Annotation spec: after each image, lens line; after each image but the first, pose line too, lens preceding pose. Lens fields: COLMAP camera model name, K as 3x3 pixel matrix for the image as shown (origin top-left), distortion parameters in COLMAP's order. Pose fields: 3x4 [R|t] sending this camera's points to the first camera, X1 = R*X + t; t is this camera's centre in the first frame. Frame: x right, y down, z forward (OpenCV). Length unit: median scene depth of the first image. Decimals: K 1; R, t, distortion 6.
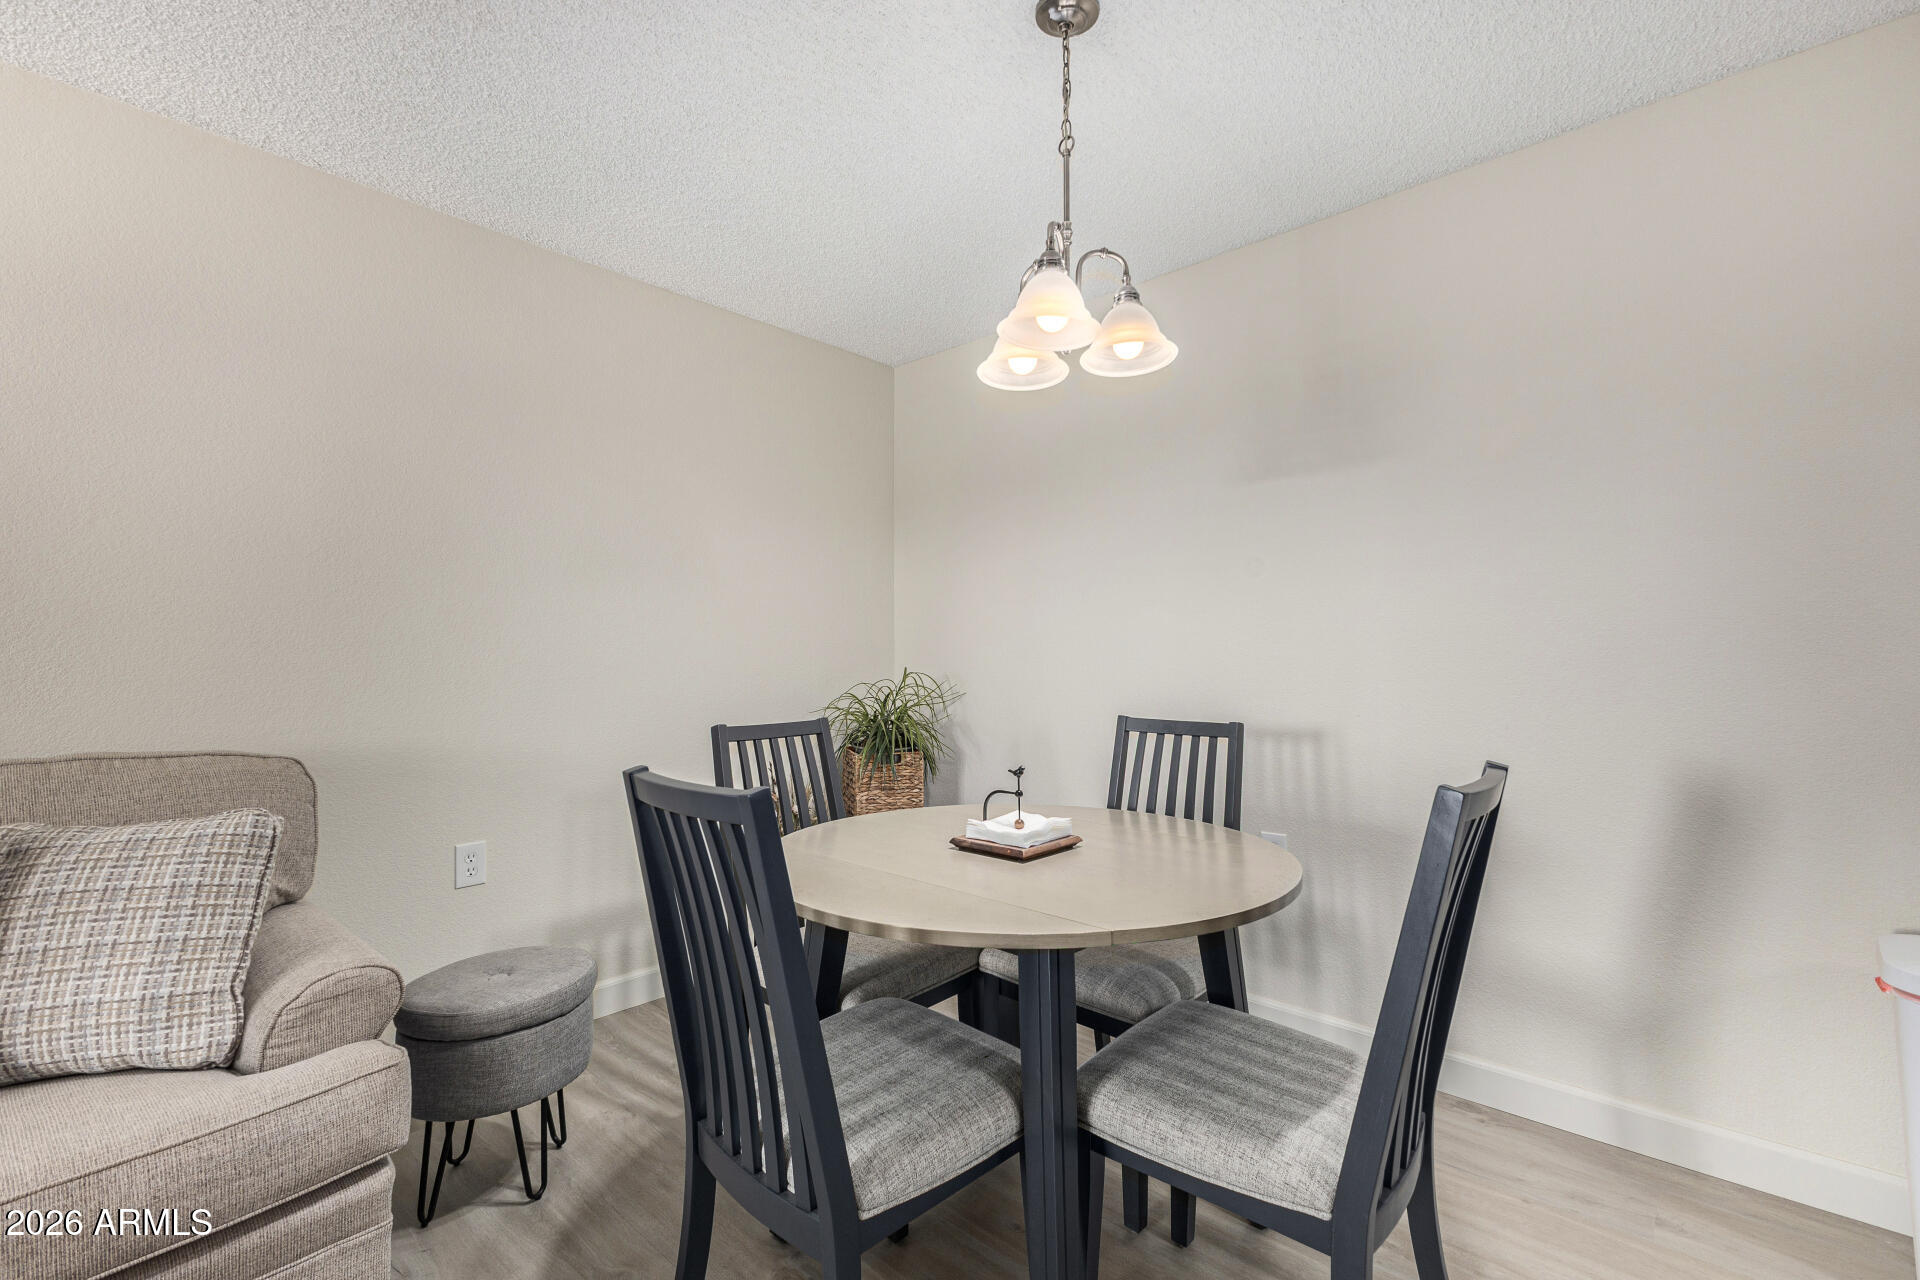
lens RADIAL K [[828.4, 0, 964.8], [0, 828.4, 645.9], [0, 0, 1]] dist [0.009308, -0.002932]
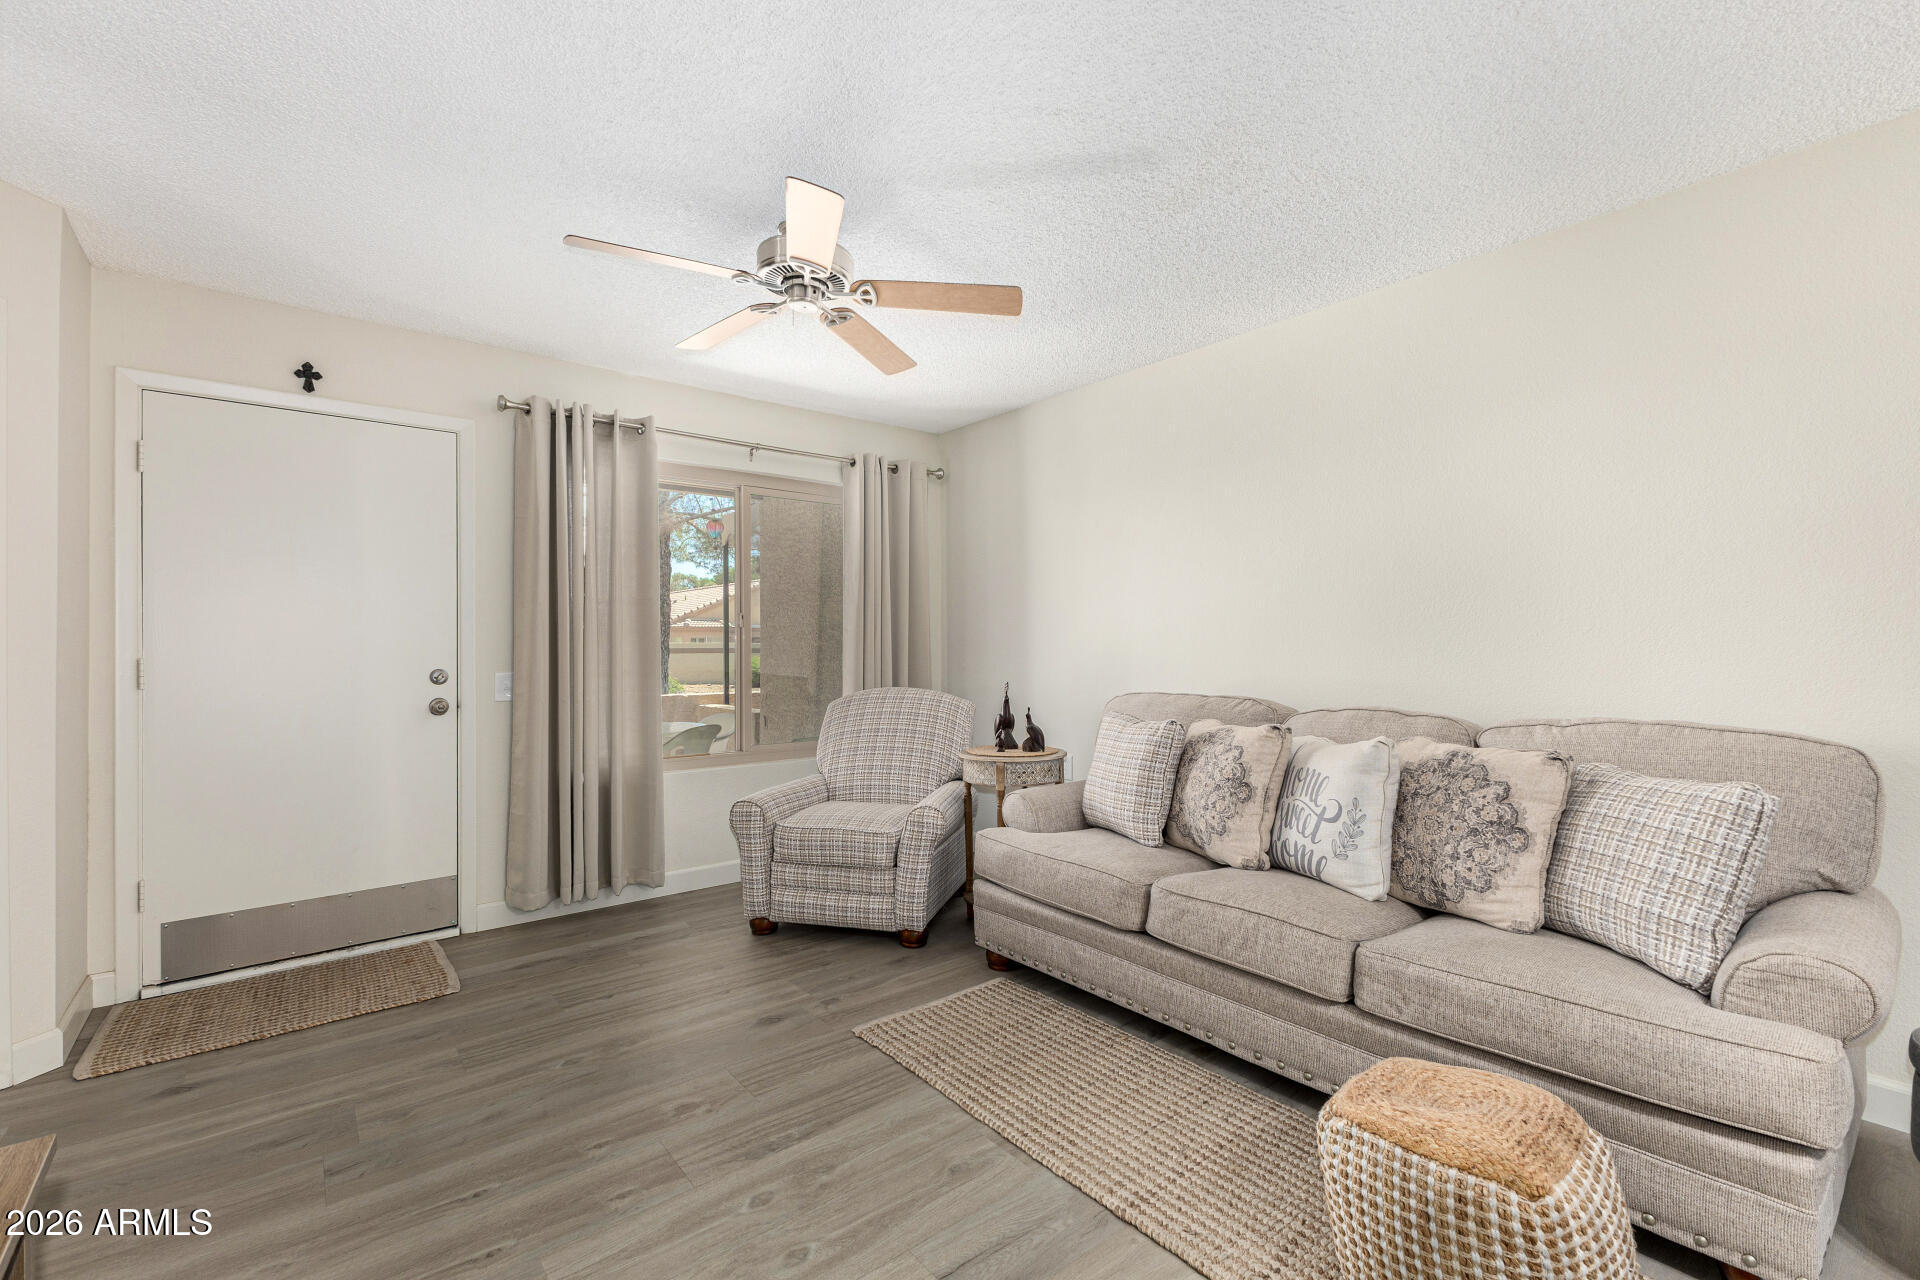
lens RADIAL K [[828.4, 0, 963.2], [0, 828.4, 643.5], [0, 0, 1]] dist [0.009308, -0.002932]
pose [[-0.166538, 0.003460, -0.986029, 0.431379], [0.016860, 0.999858, 0.000661, -0.009457], [0.985891, -0.016515, -0.166572, 0.165304]]
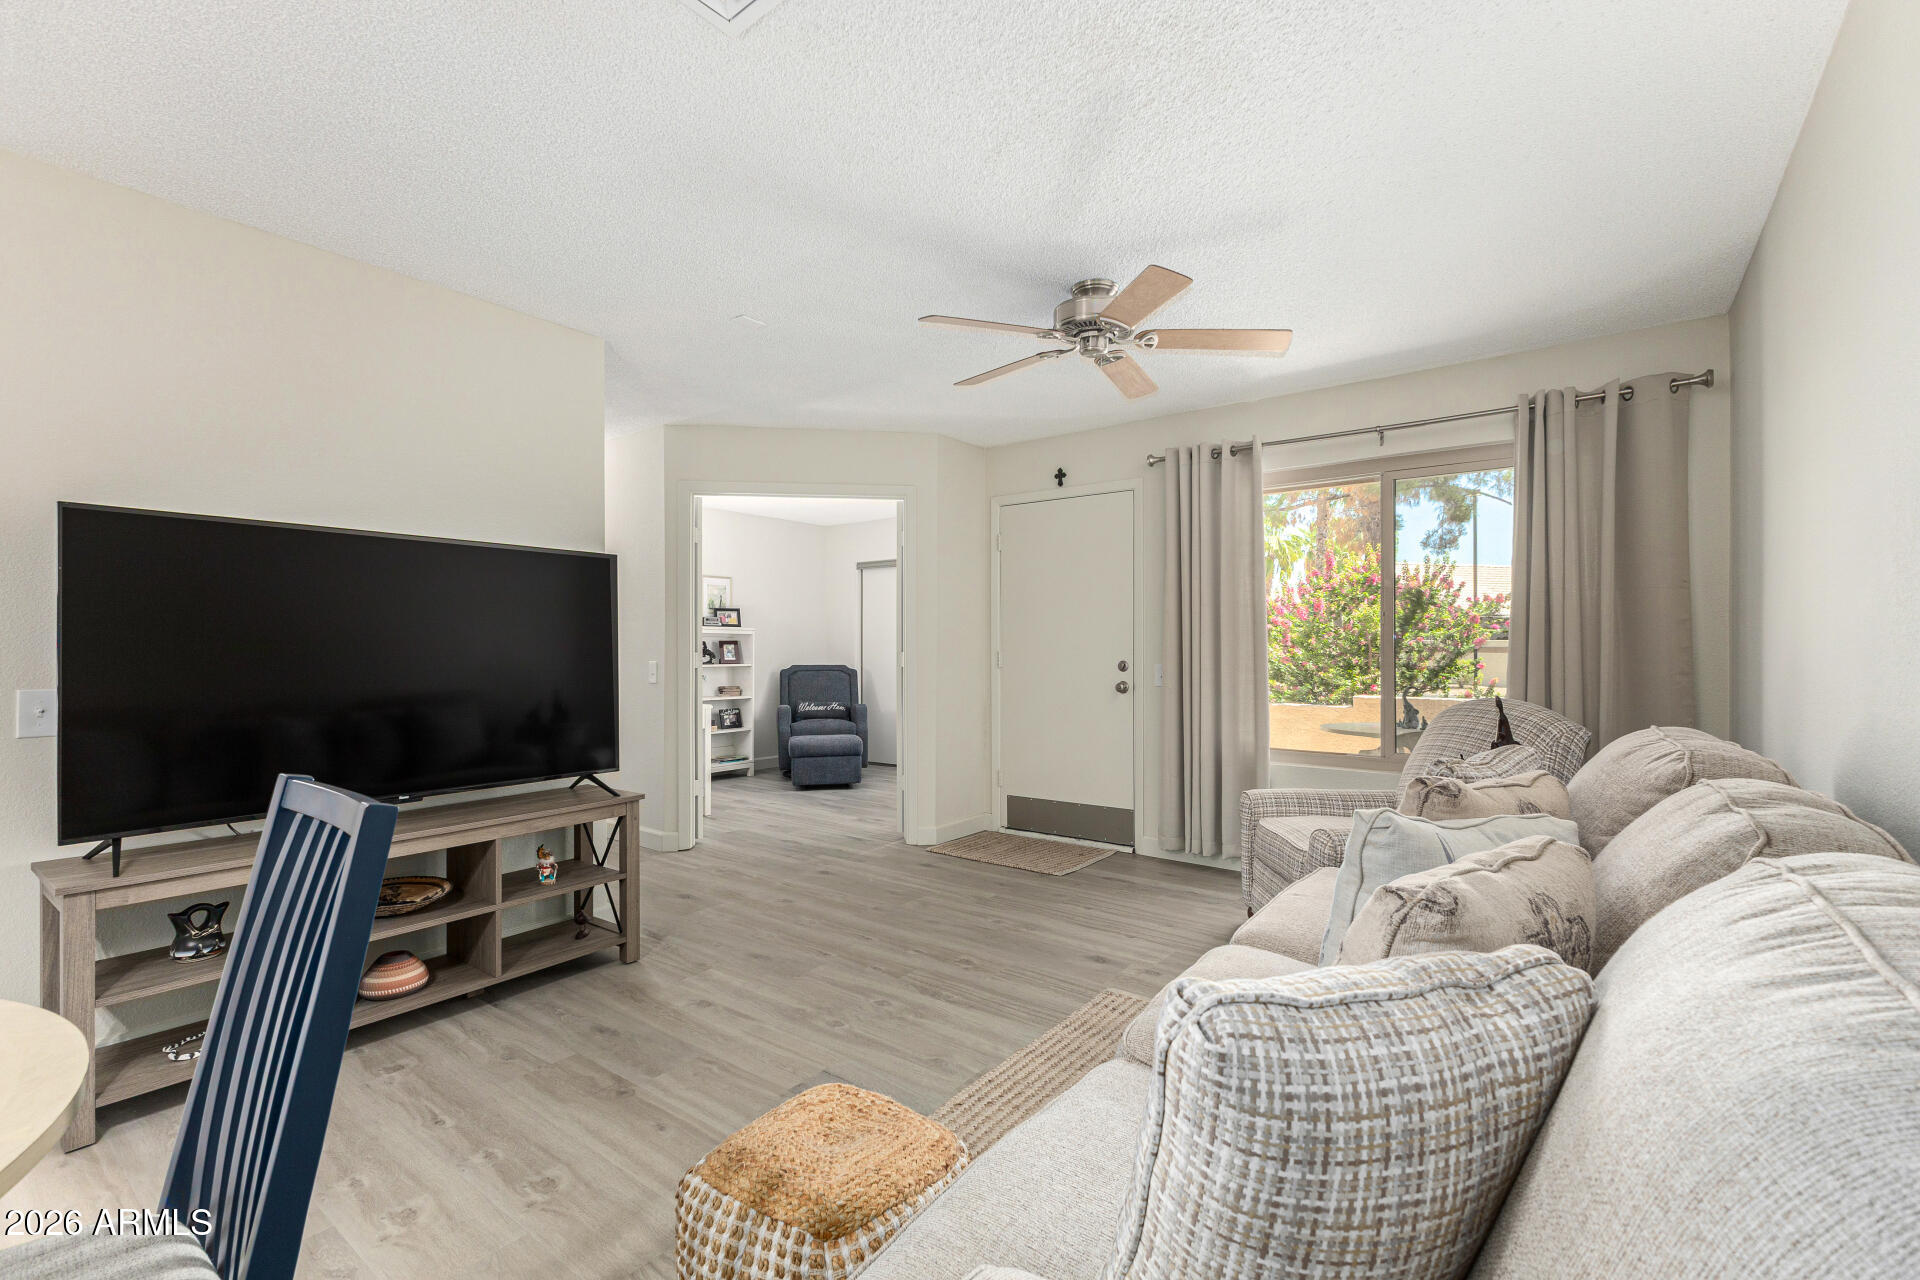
lens RADIAL K [[828.4, 0, 962.7], [0, 828.4, 645.9], [0, 0, 1]] dist [0.009308, -0.002932]
pose [[-0.997580, 0.008723, -0.068973, -0.774778], [0.009376, 0.999914, -0.009158, 0.005250], [0.068887, -0.009782, -0.997577, 1.566208]]
